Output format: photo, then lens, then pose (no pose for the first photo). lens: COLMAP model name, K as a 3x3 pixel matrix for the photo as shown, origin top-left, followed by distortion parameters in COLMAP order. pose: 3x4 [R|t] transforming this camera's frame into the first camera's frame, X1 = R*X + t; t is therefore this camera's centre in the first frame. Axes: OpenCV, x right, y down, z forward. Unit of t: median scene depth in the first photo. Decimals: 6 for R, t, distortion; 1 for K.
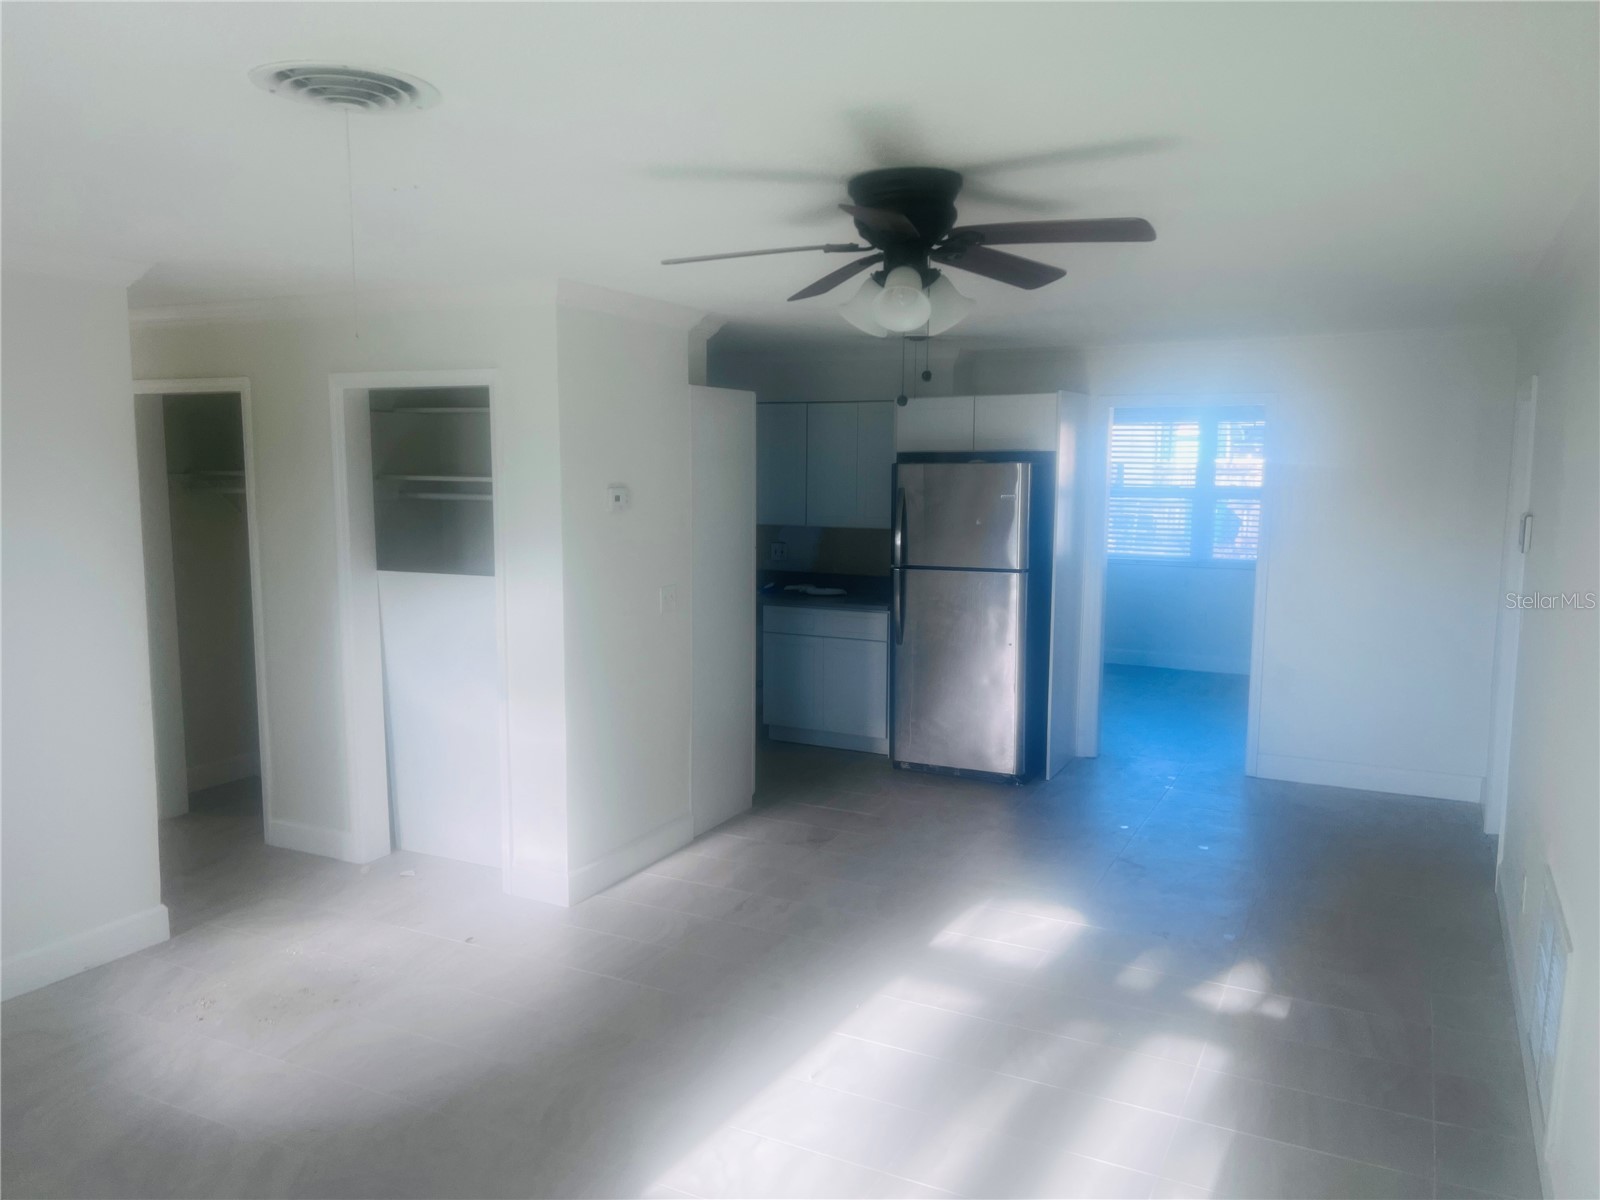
lens RADIAL K [[1197.0, 0, 795.3], [0, 1197.0, 594.6], [0, 0, 1]] dist [0.034932, -0.017479]
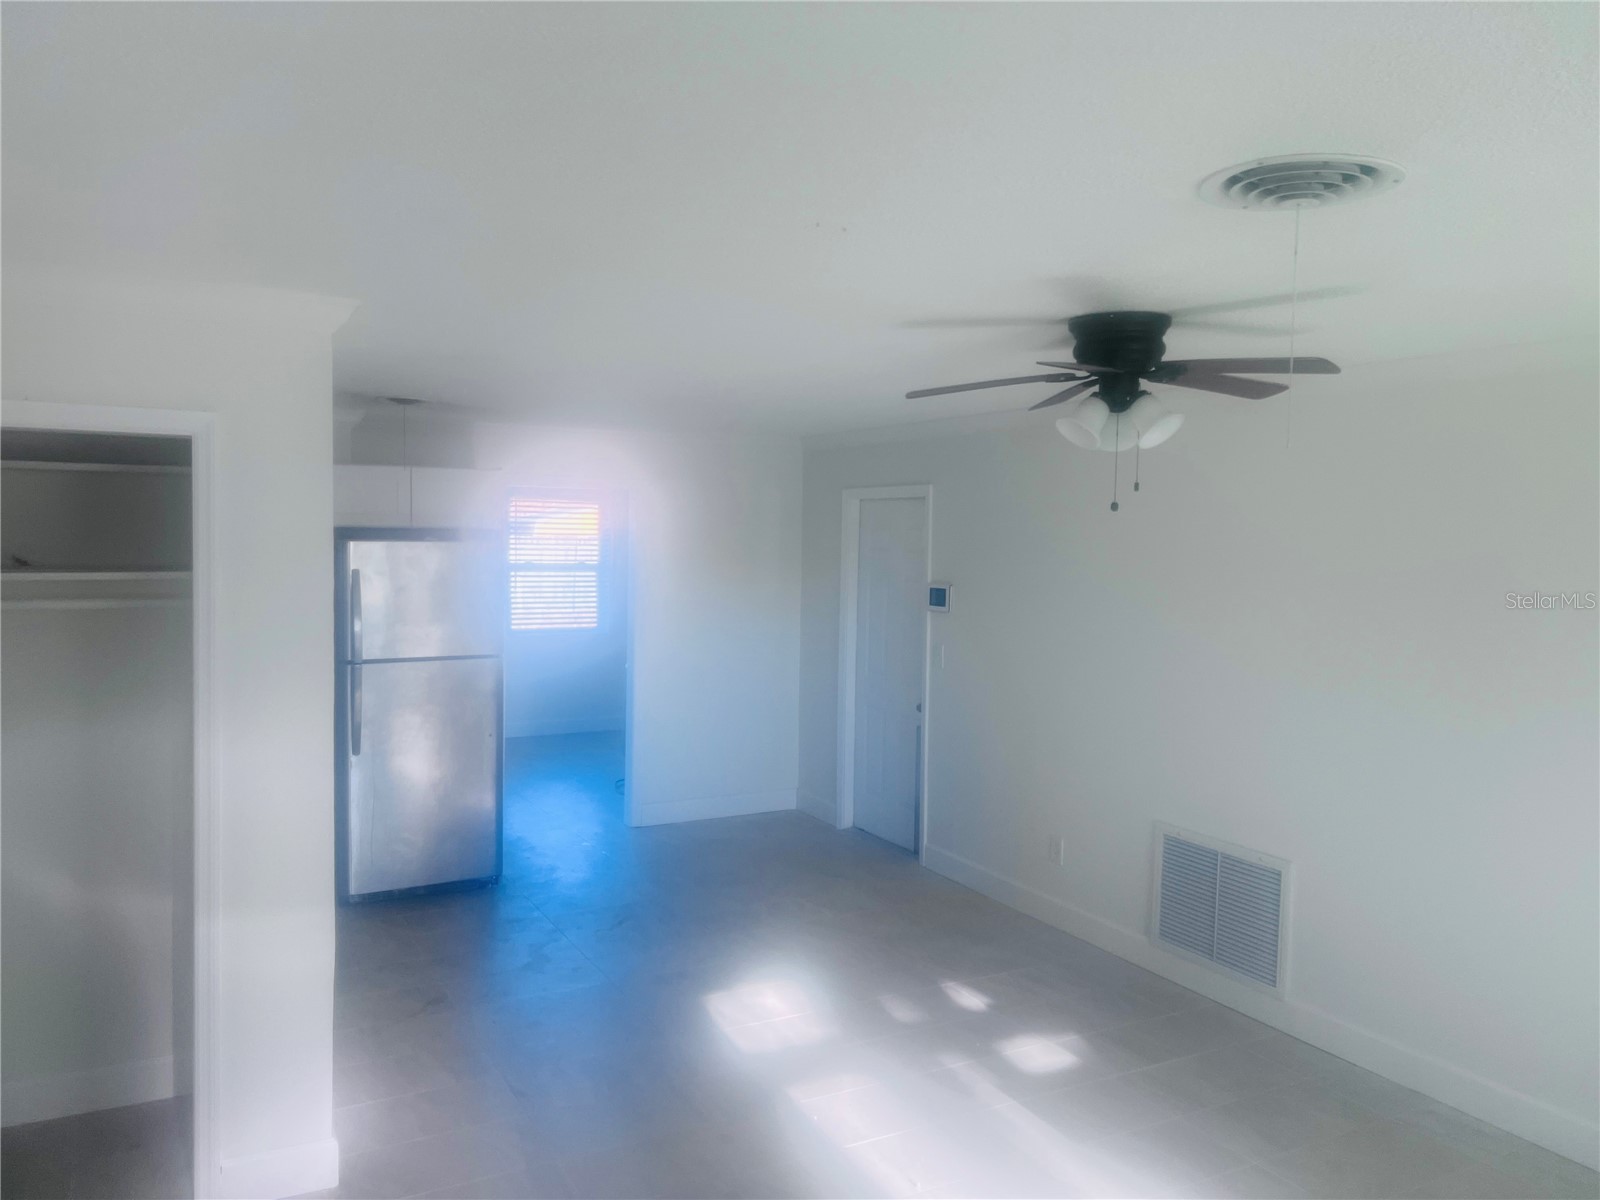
lens RADIAL K [[1197.0, 0, 800.6], [0, 1197.0, 587.2], [0, 0, 1]] dist [0.034932, -0.017479]
pose [[0.564028, -0.038789, 0.824844, -0.433678], [0.087884, 0.996043, -0.013255, -0.037549], [-0.821066, 0.079967, 0.565204, 0.257665]]
